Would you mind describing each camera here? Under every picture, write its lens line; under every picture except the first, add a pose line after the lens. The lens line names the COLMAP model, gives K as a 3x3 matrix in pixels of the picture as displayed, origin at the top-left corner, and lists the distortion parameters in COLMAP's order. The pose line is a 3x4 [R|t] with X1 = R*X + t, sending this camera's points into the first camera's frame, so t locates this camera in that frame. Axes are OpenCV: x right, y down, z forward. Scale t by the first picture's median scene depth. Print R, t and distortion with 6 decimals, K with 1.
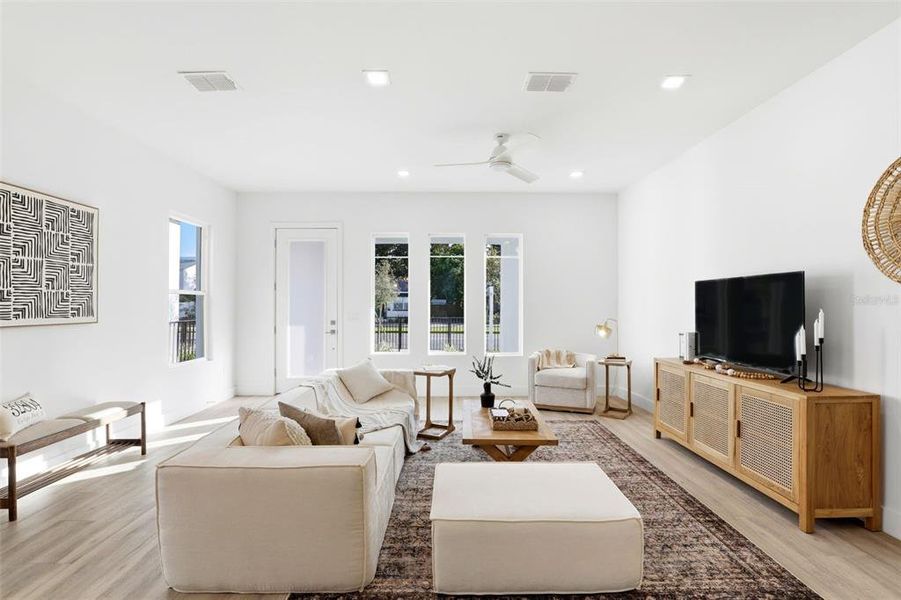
lens RADIAL K [[411.5, 0, 450.2], [0, 411.5, 303.7], [0, 0, 1]] dist [-0.031286, 0.000801]
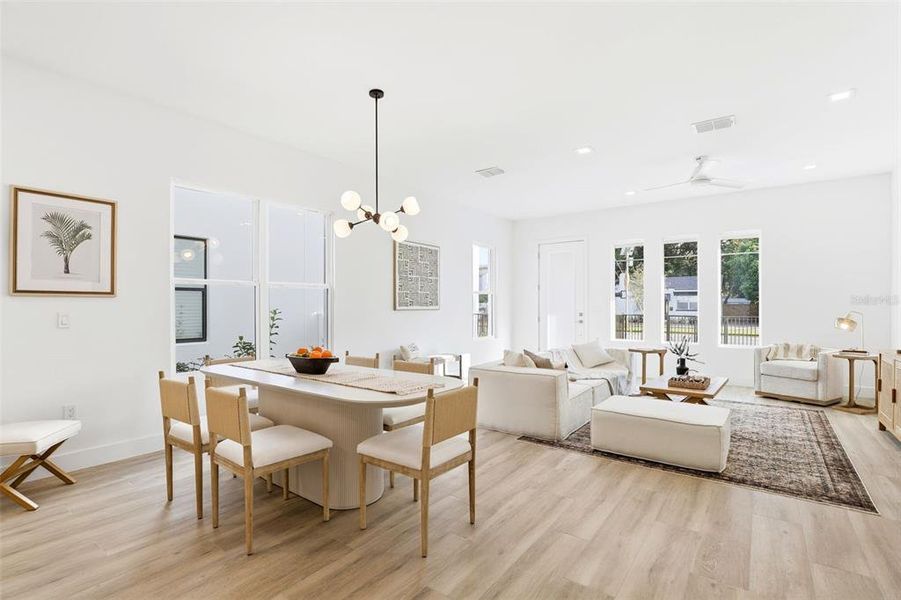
lens RADIAL K [[420.1, 0, 451.2], [0, 420.1, 305.3], [0, 0, 1]] dist [-0.001528, -0.000030]
pose [[0.792889, -0.001413, -0.609364, 0.298145], [0.002512, 0.999996, 0.000950, 0.023828], [0.609361, -0.002284, 0.792890, -0.440967]]
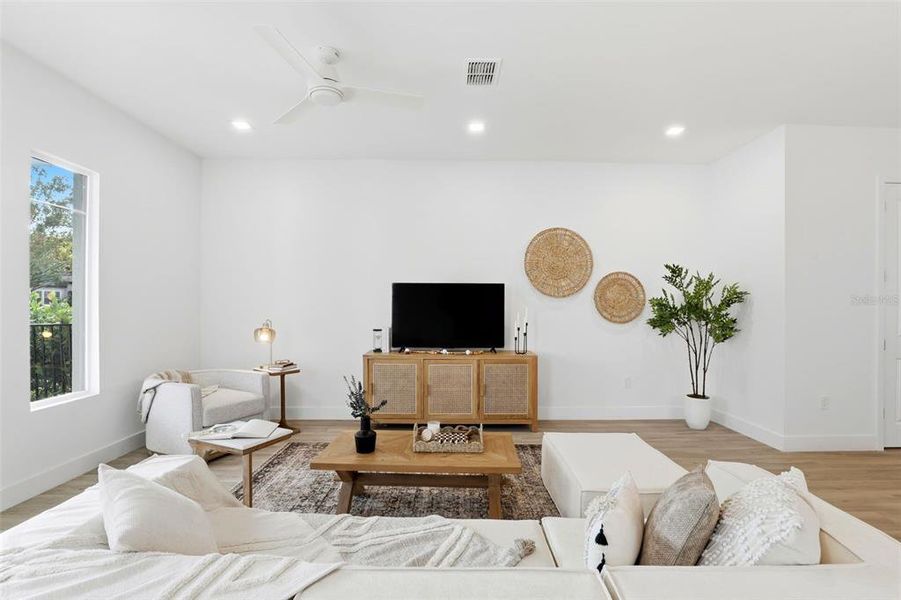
lens RADIAL K [[420.1, 0, 451.2], [0, 420.1, 305.3], [0, 0, 1]] dist [-0.001528, -0.000030]
pose [[0.003761, 0.002336, 0.999990, -0.562692], [-0.009275, 0.999954, -0.002301, 0.009583], [-0.999950, -0.009266, 0.003783, 0.792107]]
